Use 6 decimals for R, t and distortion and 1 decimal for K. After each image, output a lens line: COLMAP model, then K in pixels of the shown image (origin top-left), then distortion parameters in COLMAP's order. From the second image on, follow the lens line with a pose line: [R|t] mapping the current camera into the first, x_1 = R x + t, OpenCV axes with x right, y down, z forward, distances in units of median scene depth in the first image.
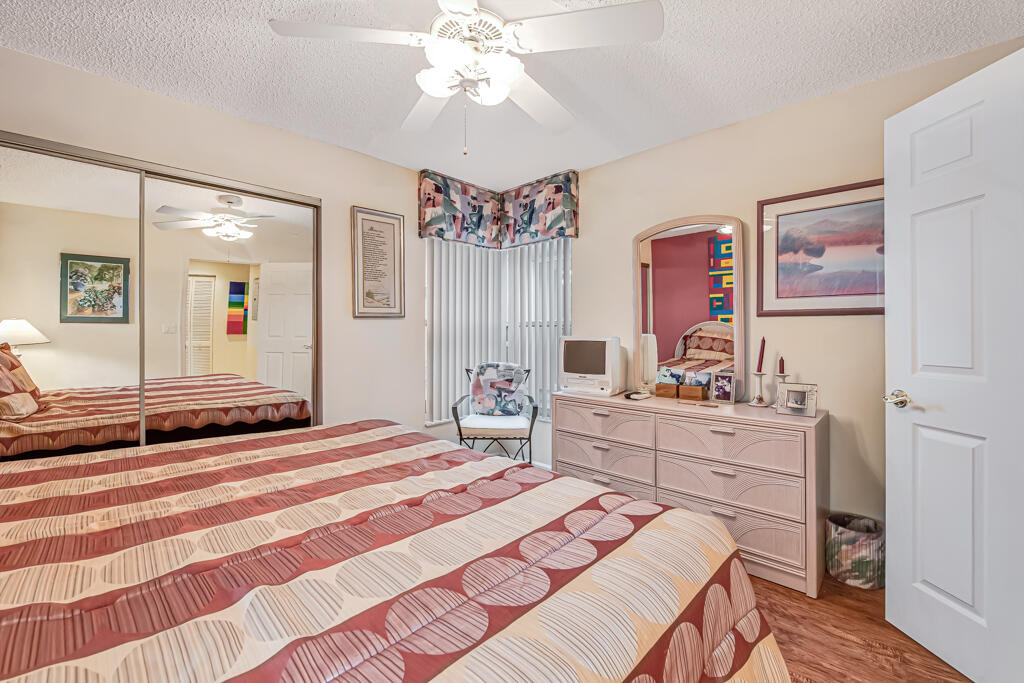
lens RADIAL K [[417.2, 0, 509.7], [0, 417.2, 334.2], [0, 0, 1]] dist [0.026232, 0.000404]
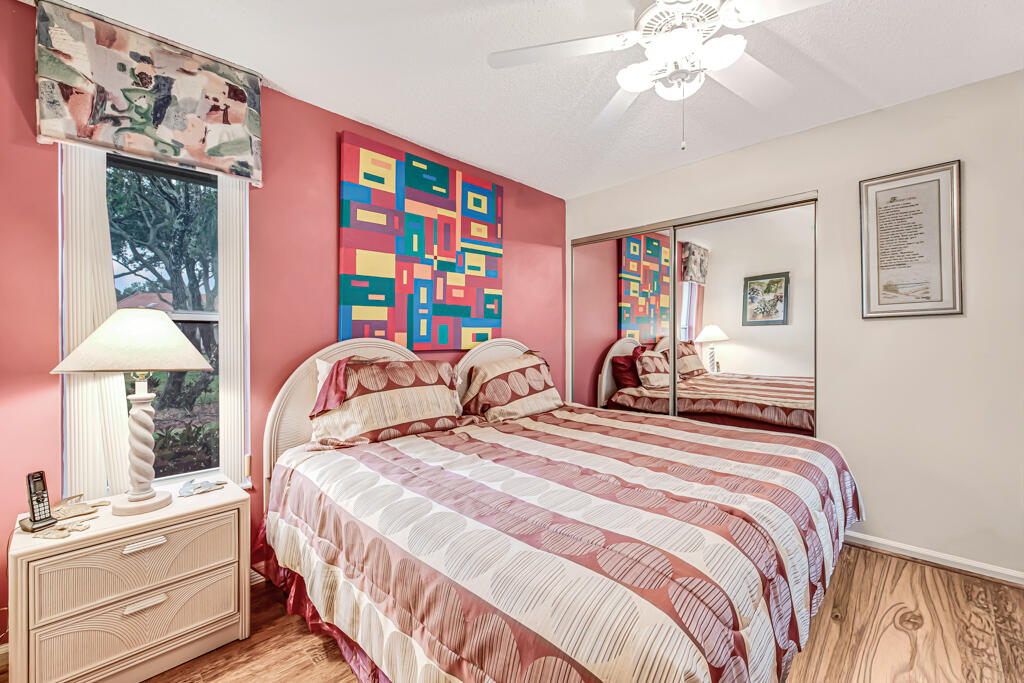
lens RADIAL K [[417.2, 0, 510.4], [0, 417.2, 338.2], [0, 0, 1]] dist [0.026232, 0.000404]
pose [[0.007731, 0.011866, -0.999900, 0.421785], [0.014136, 0.999828, 0.011974, -0.019245], [0.999870, -0.014227, 0.007562, 0.282298]]
